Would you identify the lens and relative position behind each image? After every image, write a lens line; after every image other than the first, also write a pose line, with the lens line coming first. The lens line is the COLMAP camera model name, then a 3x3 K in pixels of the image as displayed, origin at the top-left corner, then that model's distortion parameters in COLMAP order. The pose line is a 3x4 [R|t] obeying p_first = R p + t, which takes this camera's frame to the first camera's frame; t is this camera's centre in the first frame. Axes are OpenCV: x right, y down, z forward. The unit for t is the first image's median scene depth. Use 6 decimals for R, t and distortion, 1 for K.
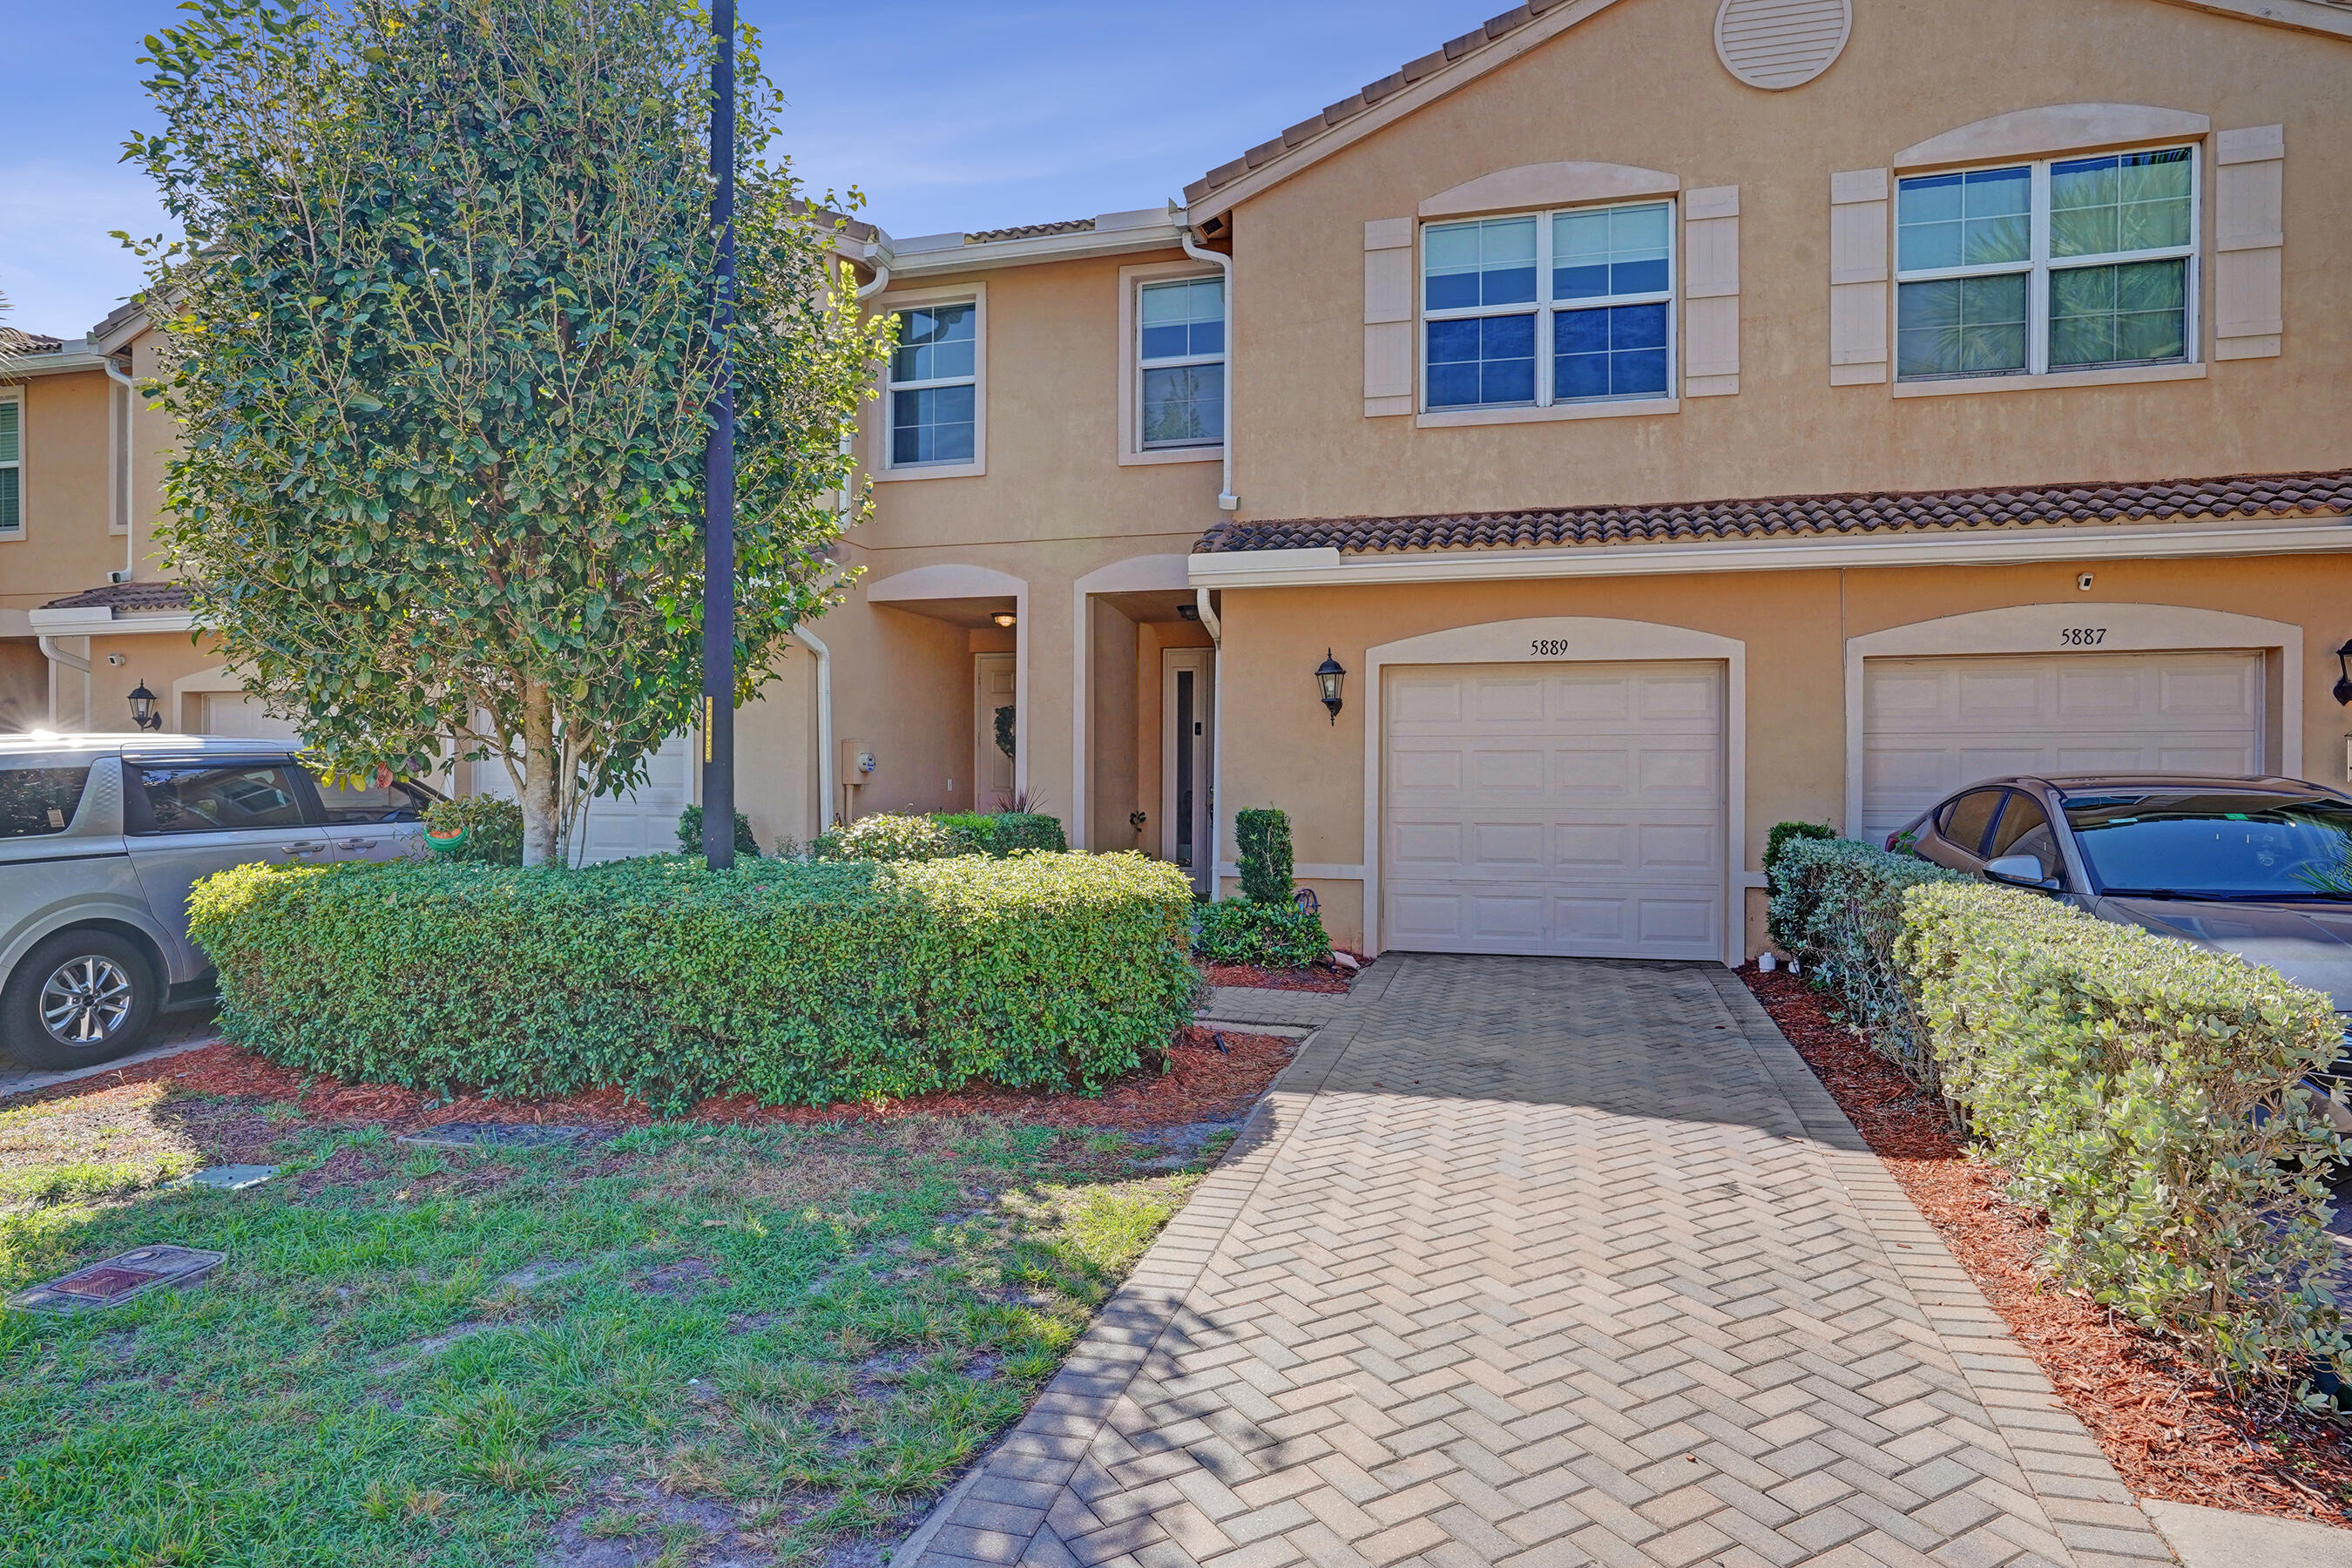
lens RADIAL K [[1366.5, 0, 1183.0], [0, 1366.5, 785.8], [0, 0, 1]] dist [-0.035561, 0.033560]
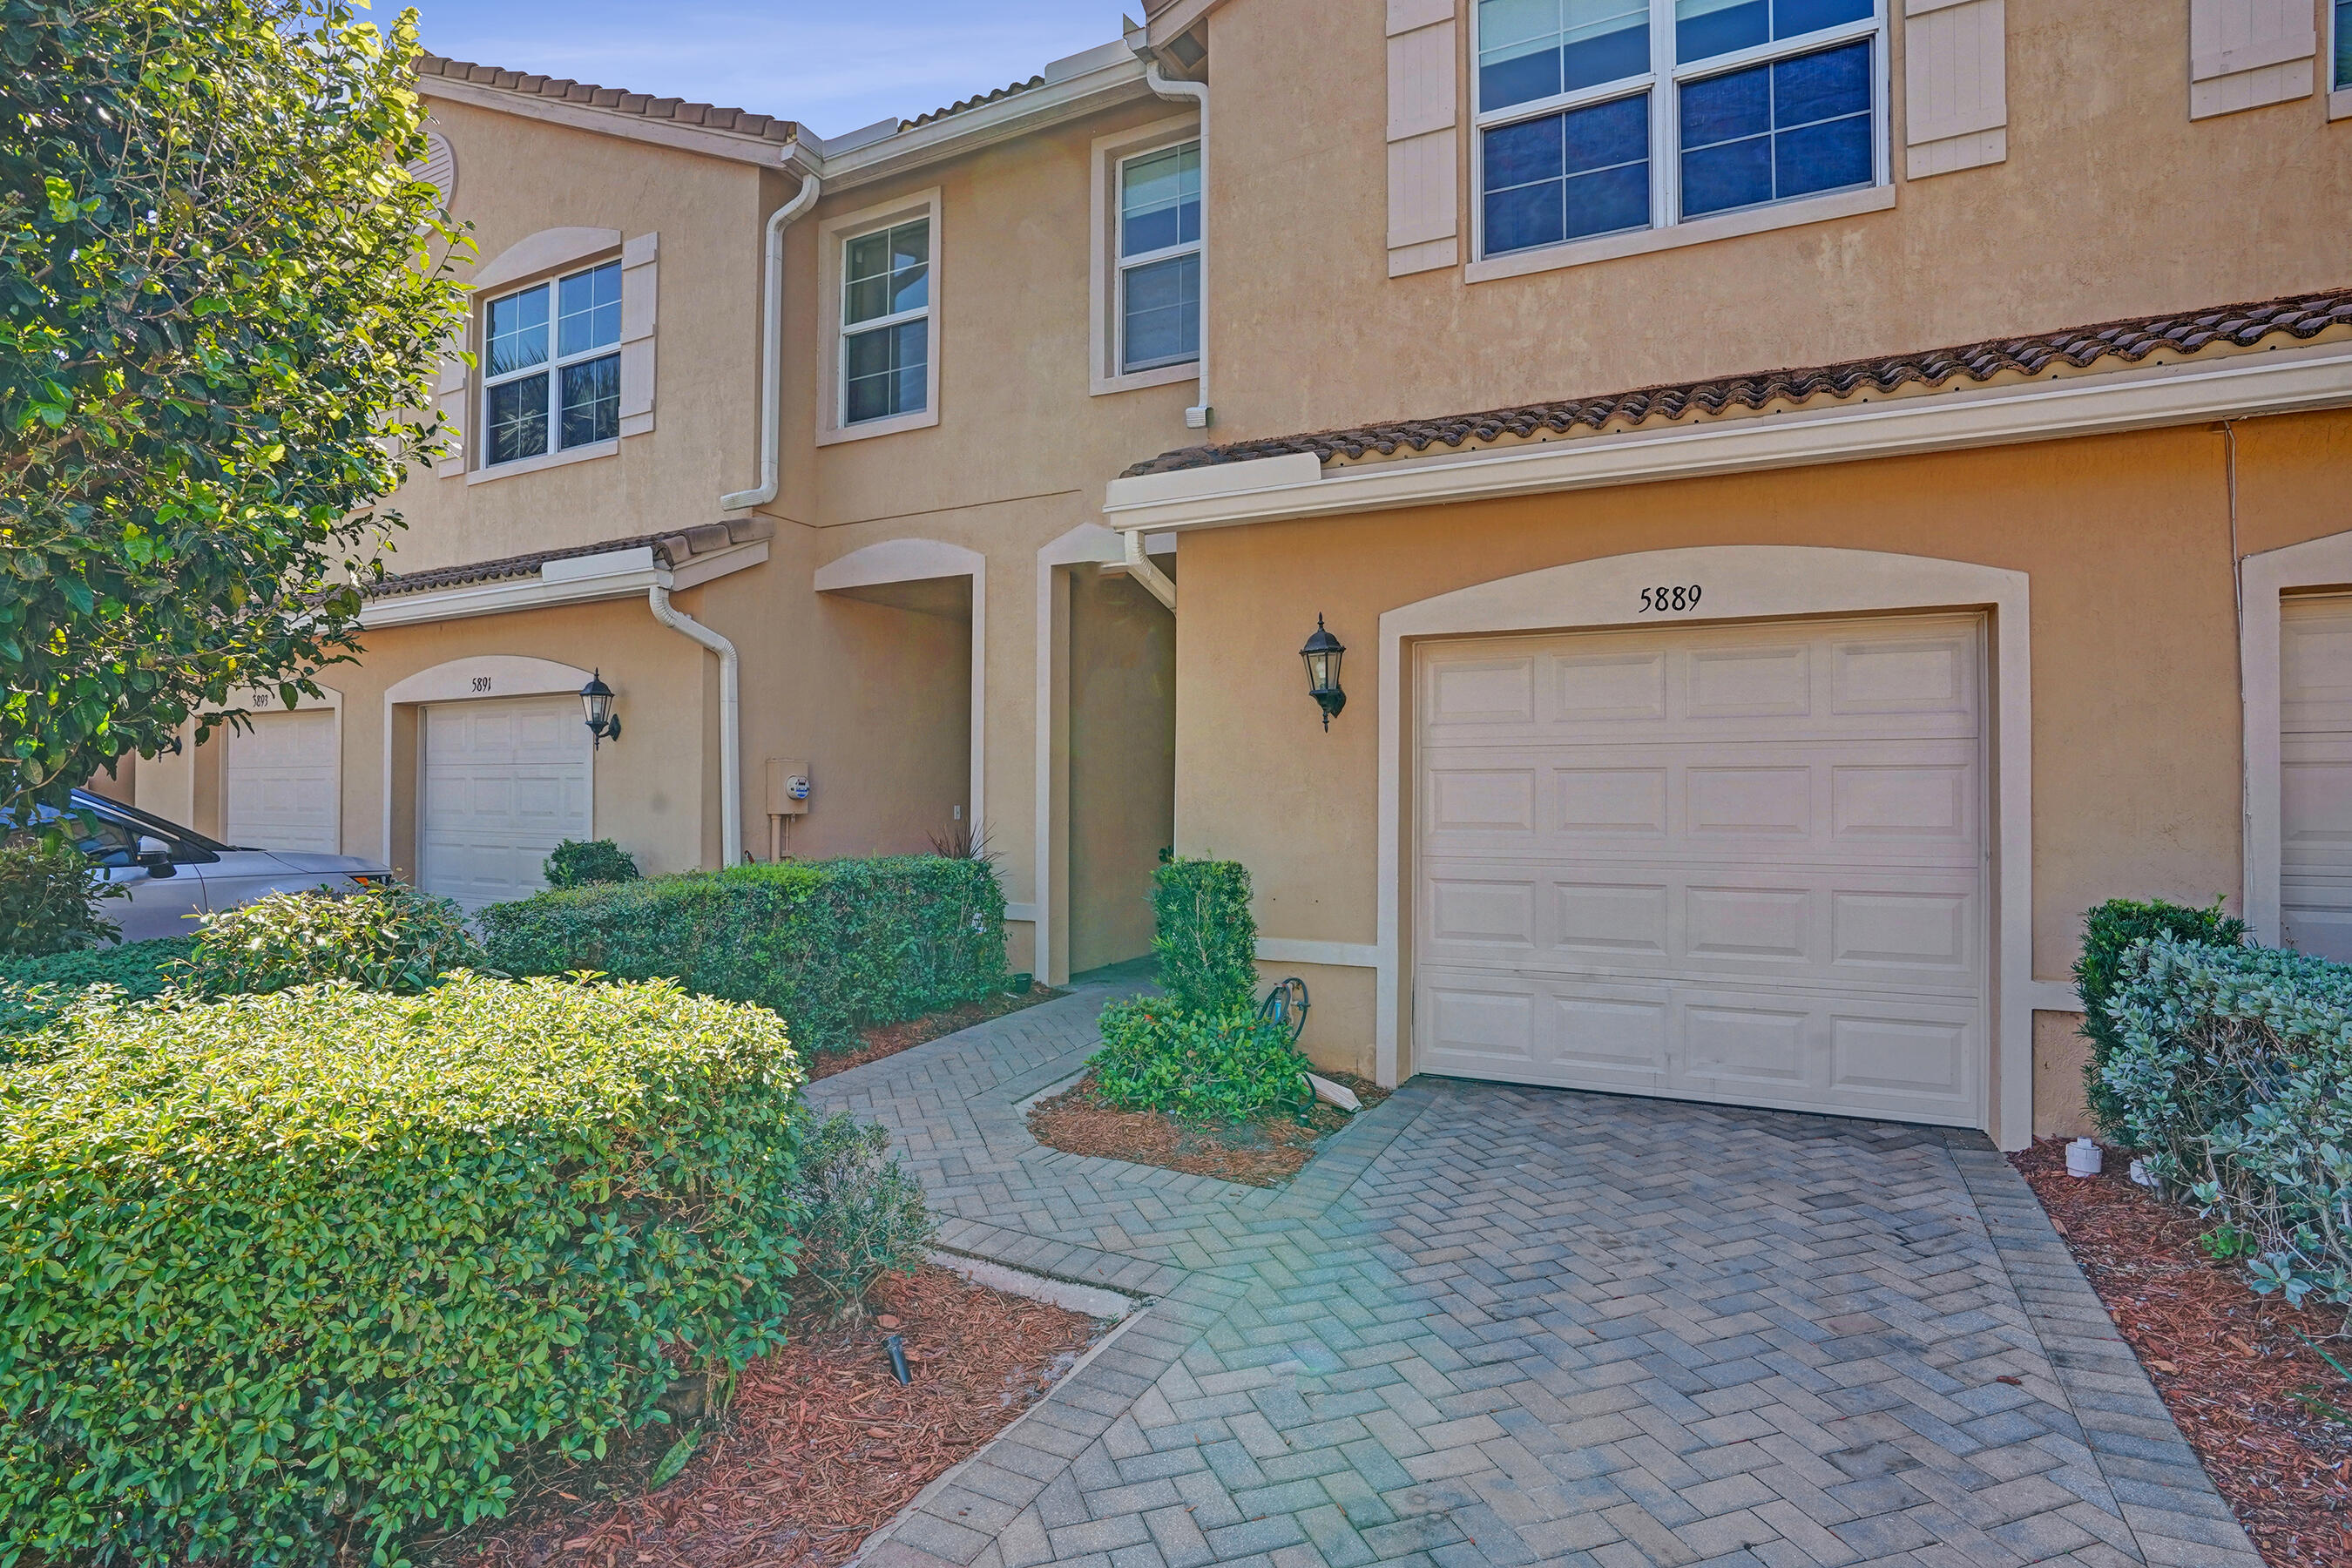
lens RADIAL K [[1189.5, 0, 1176.0], [0, 1189.5, 784.0], [0, 0, 1]] dist [-0.051726, 0.025479]
pose [[0.979312, -0.003127, -0.202331, 0.167944], [0.000286, 0.999901, -0.014071, -0.011882], [0.202355, 0.013722, 0.979216, 0.465756]]
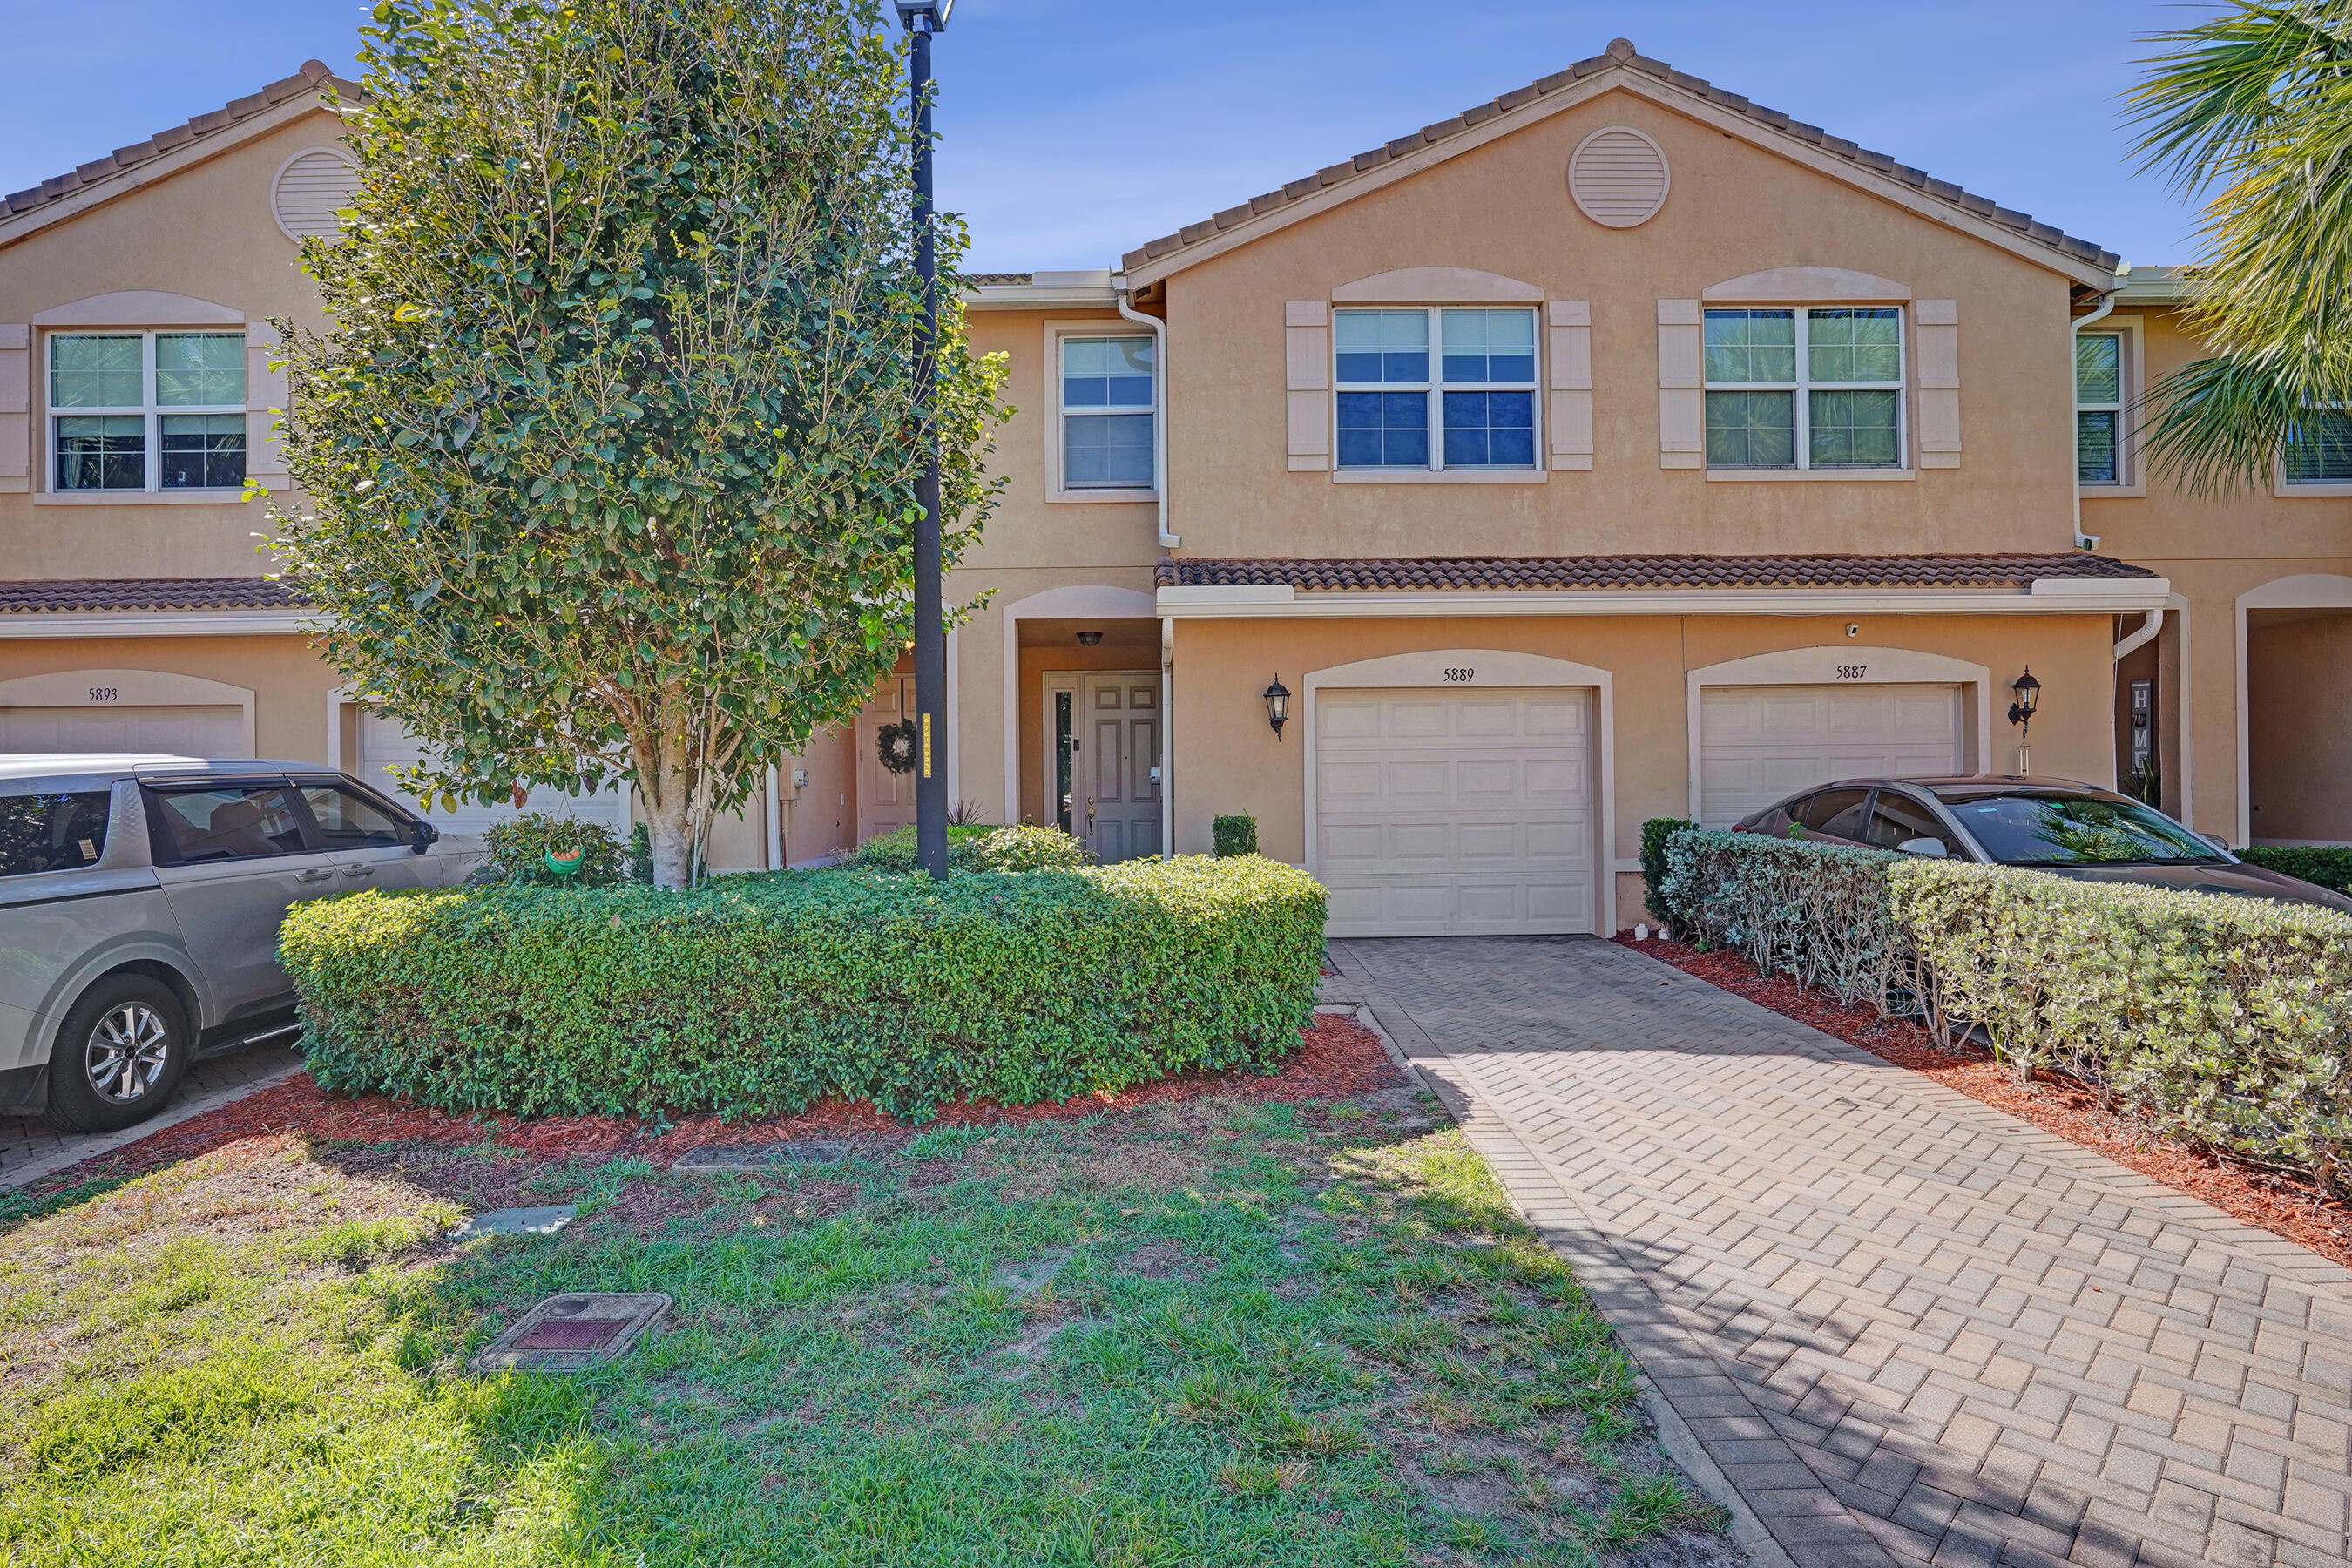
lens RADIAL K [[1250.6, 0, 1166.4], [0, 1250.6, 785.4], [0, 0, 1]] dist [-0.044855, 0.026825]
pose [[0.963001, -0.012039, 0.269230, -0.284298], [0.014635, 0.999864, -0.007637, -0.000914], [-0.269102, 0.011295, 0.963046, 0.027757]]
